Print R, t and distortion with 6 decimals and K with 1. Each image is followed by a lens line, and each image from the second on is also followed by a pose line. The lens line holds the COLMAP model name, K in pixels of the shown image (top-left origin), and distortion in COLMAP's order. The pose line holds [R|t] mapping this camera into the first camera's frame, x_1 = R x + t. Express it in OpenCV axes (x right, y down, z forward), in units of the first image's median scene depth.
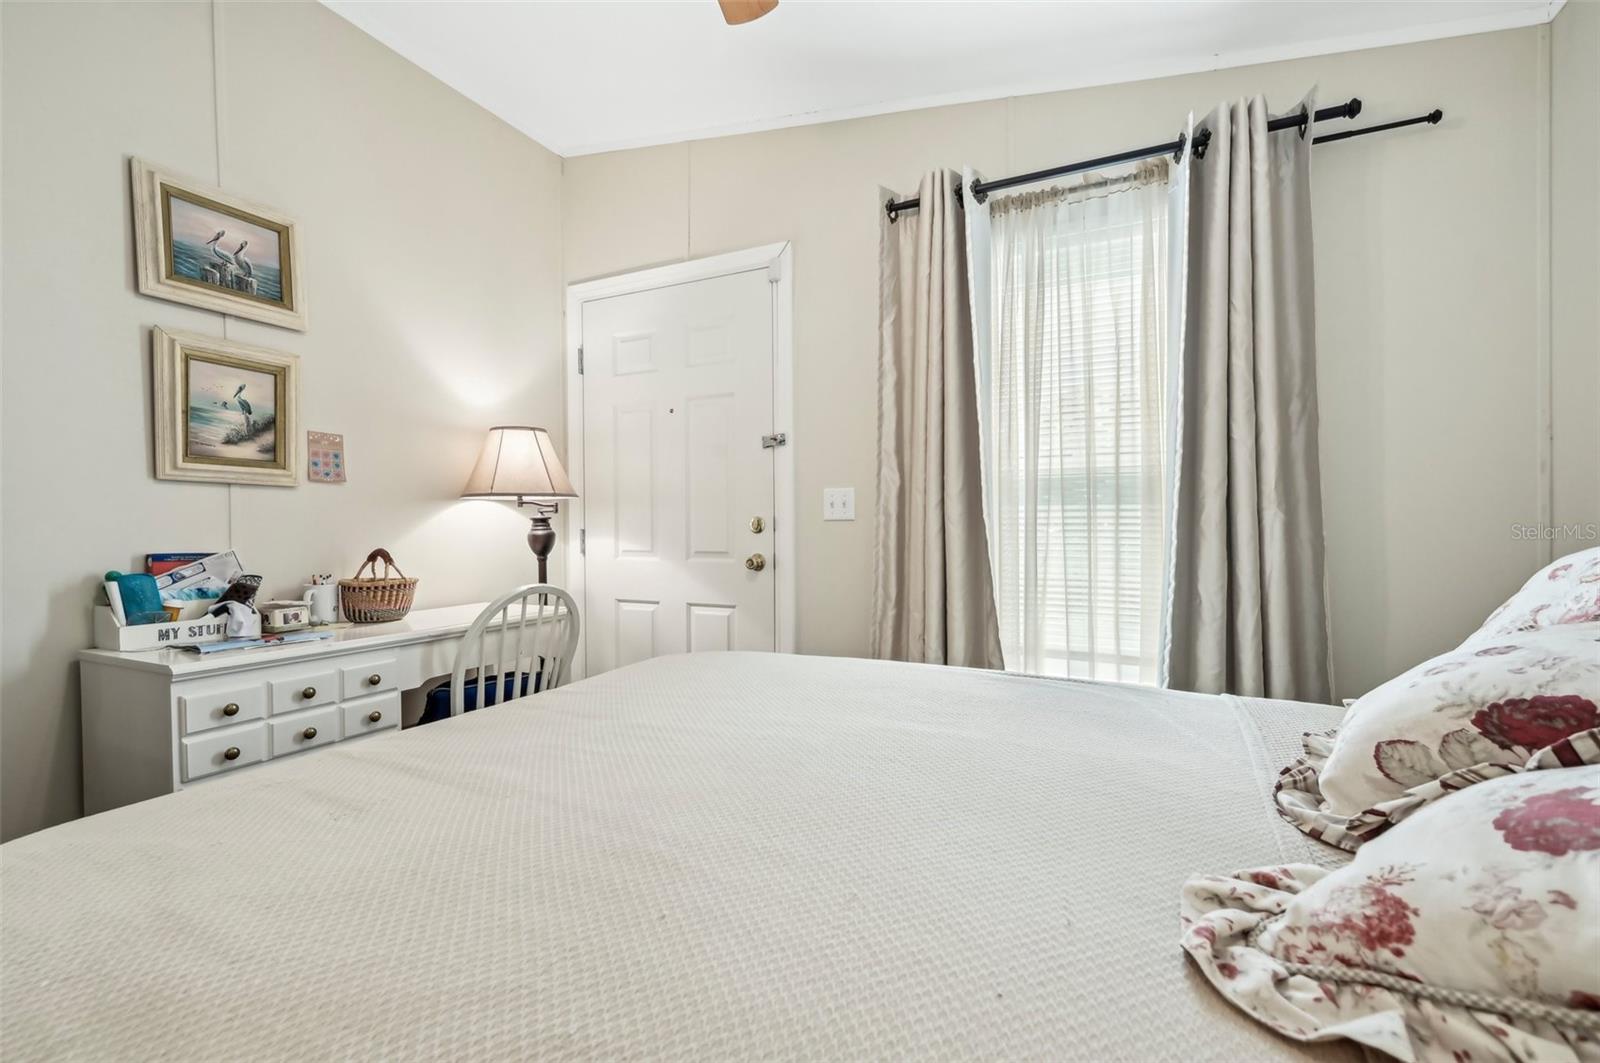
lens RADIAL K [[688.3, 0, 799.6], [0, 688.3, 538.1], [0, 0, 1]] dist [-0.000797, -0.000441]
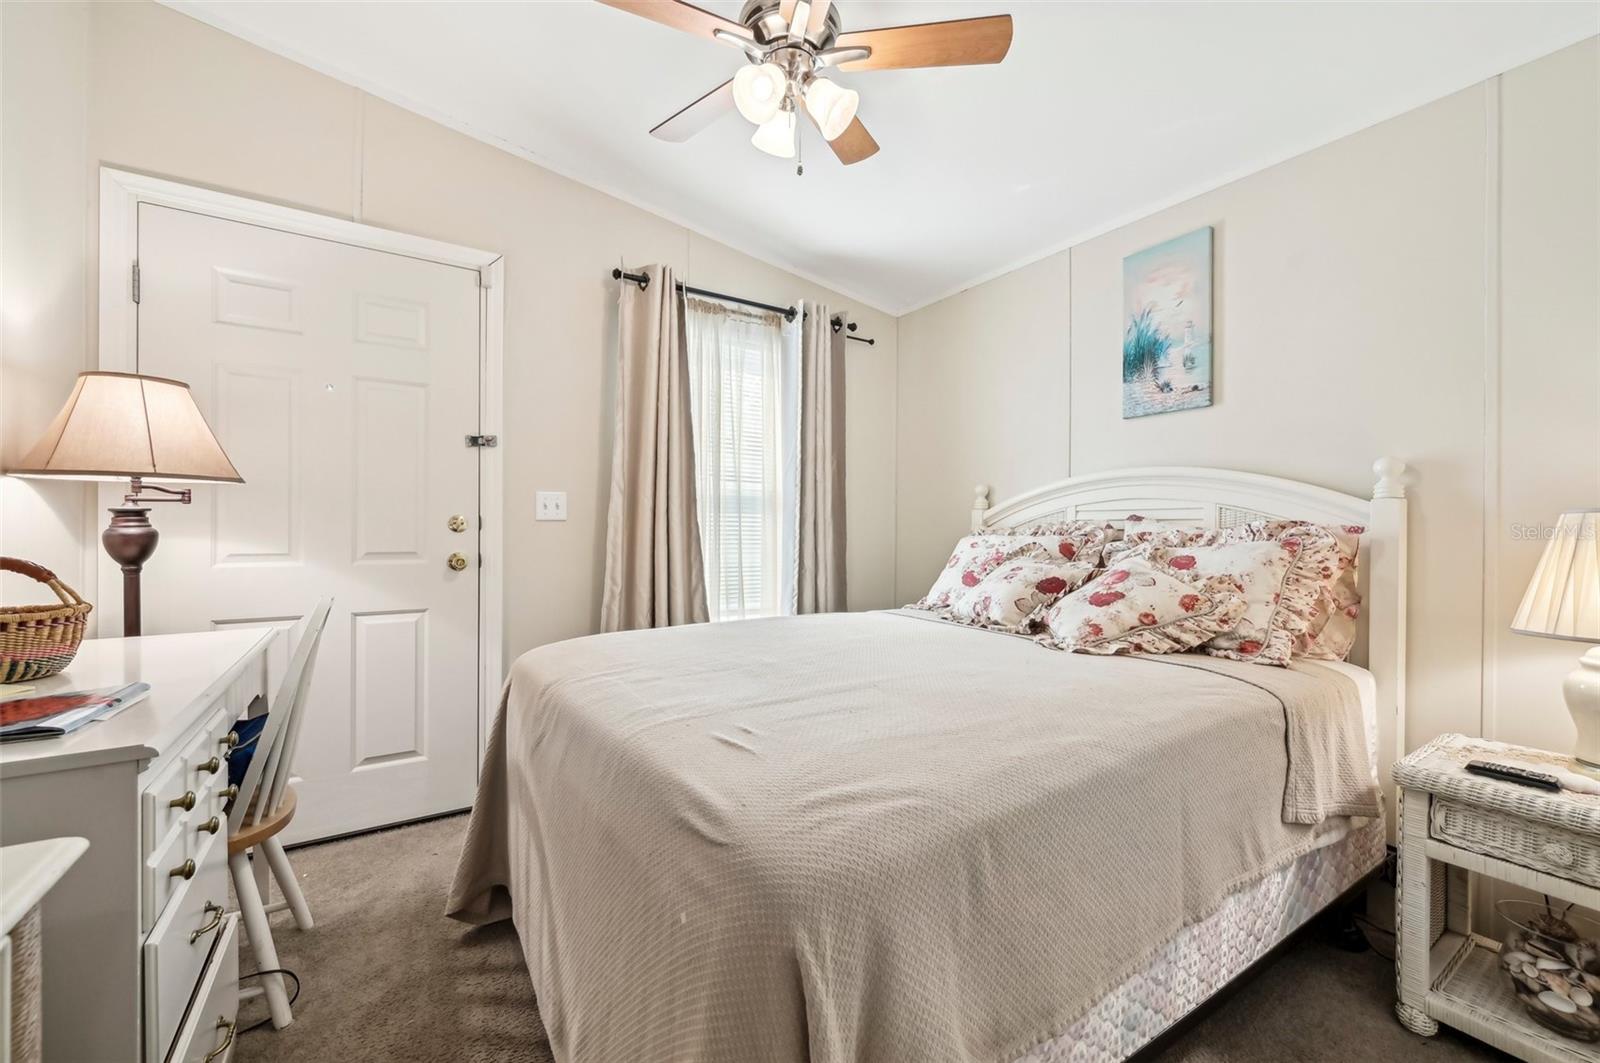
lens RADIAL K [[642.7, 0, 790.6], [0, 642.7, 521.2], [0, 0, 1]] dist [0.002526, 0.000205]
pose [[0.506926, 0.014982, 0.861859, -0.655940], [0.011196, 0.999650, -0.023962, 0.005313], [-0.861917, 0.021797, 0.506581, 0.129660]]
